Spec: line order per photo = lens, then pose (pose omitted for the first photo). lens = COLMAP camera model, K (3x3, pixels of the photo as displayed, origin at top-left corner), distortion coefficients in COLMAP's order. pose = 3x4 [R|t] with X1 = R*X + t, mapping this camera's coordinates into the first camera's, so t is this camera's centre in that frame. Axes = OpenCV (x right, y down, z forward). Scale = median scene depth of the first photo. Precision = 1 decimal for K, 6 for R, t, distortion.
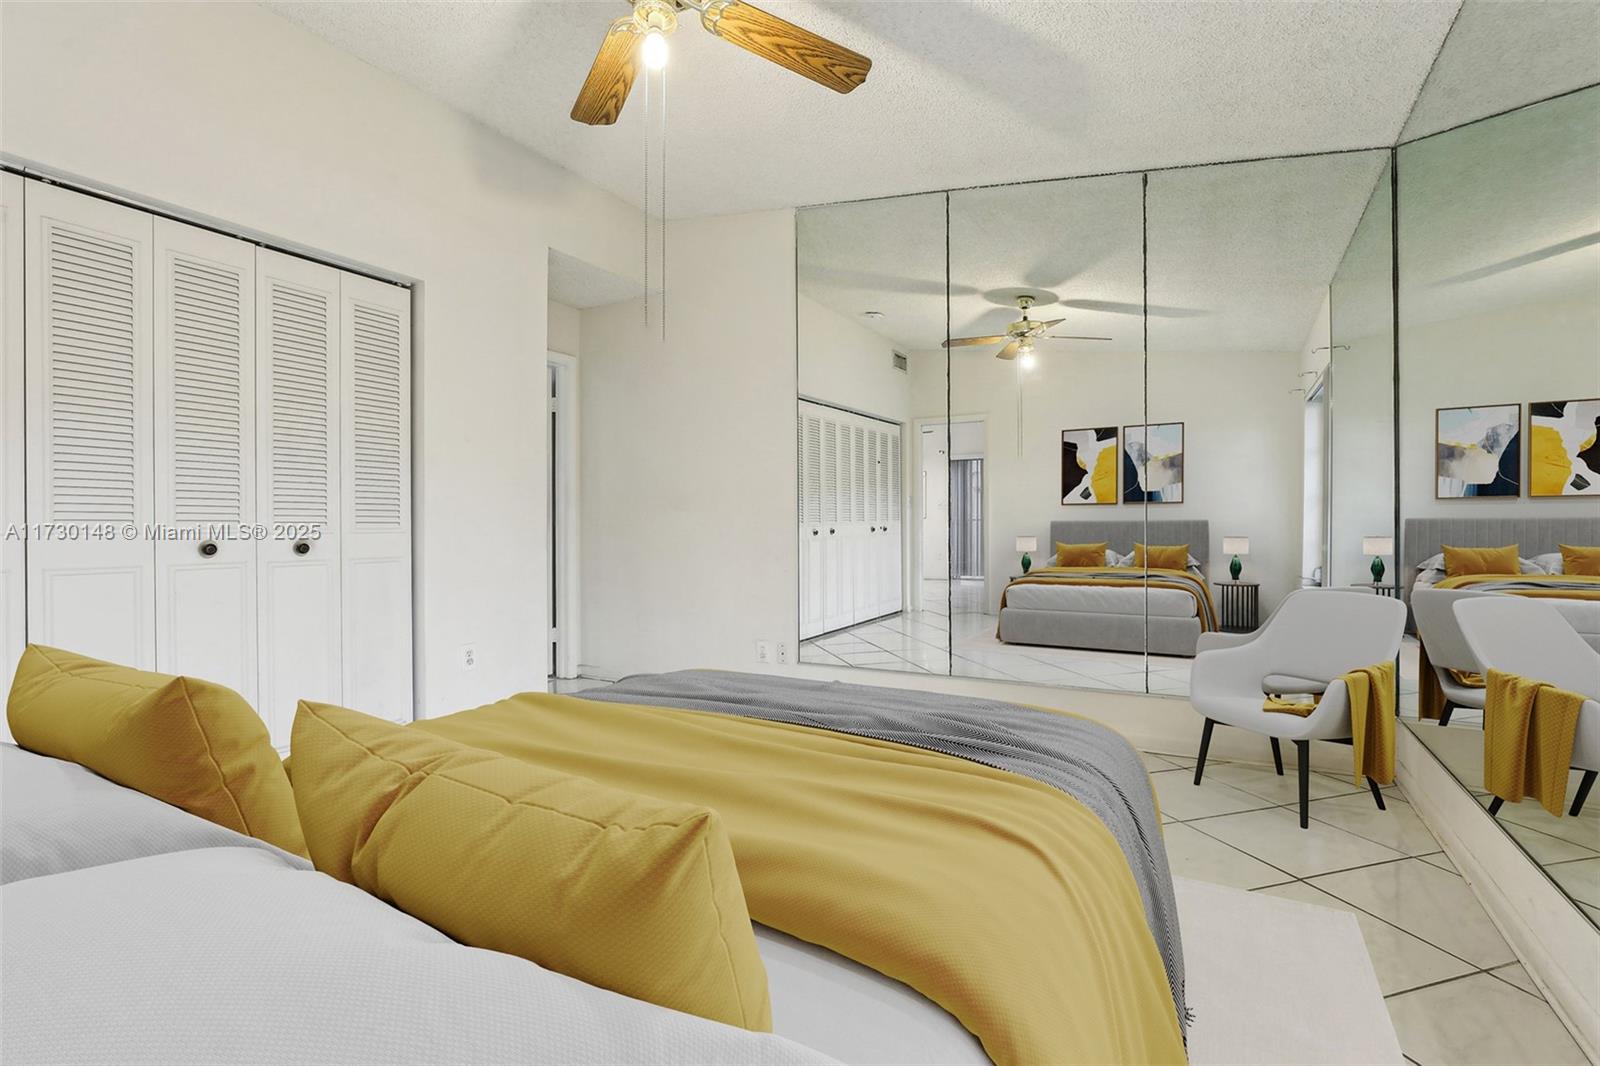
lens RADIAL K [[725.9, 0, 805.7], [0, 725.9, 534.0], [0, 0, 1]] dist [-0.018096, 0.006017]
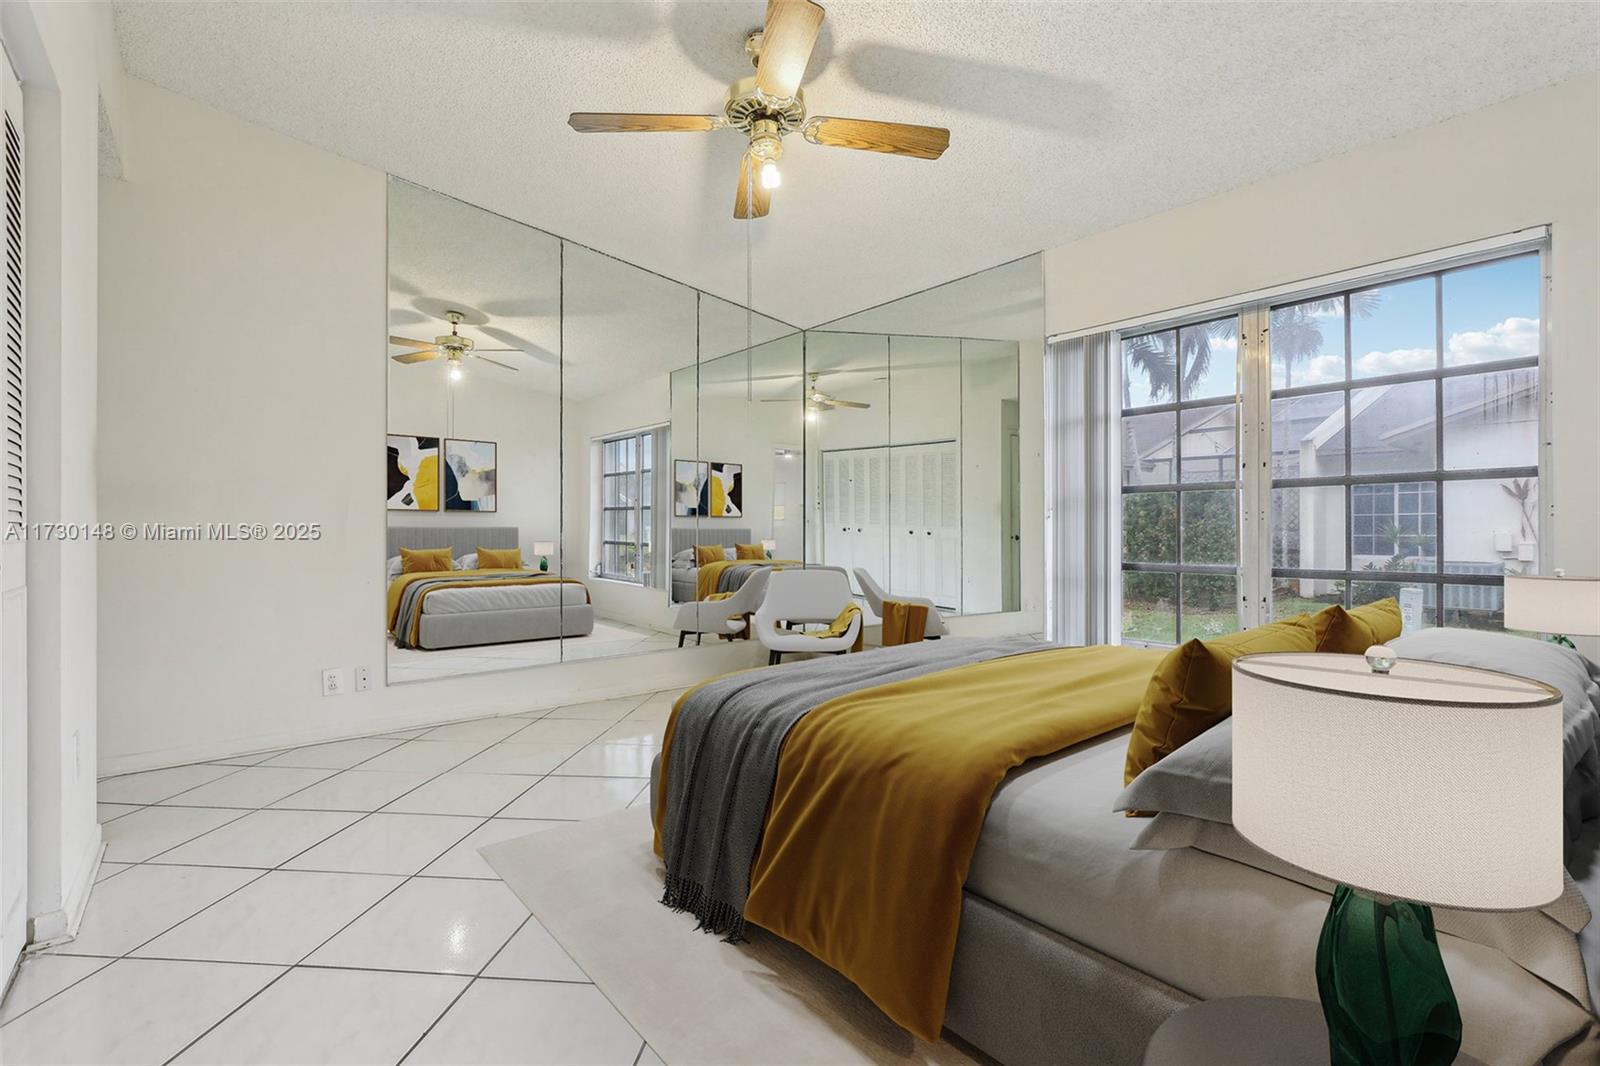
lens RADIAL K [[725.9, 0, 805.7], [0, 725.9, 534.0], [0, 0, 1]] dist [-0.018096, 0.006017]
pose [[0.338354, -0.001499, 0.941018, -0.397061], [0.001510, 0.999998, 0.001050, -0.008422], [-0.941018, 0.001066, 0.338356, 0.141188]]
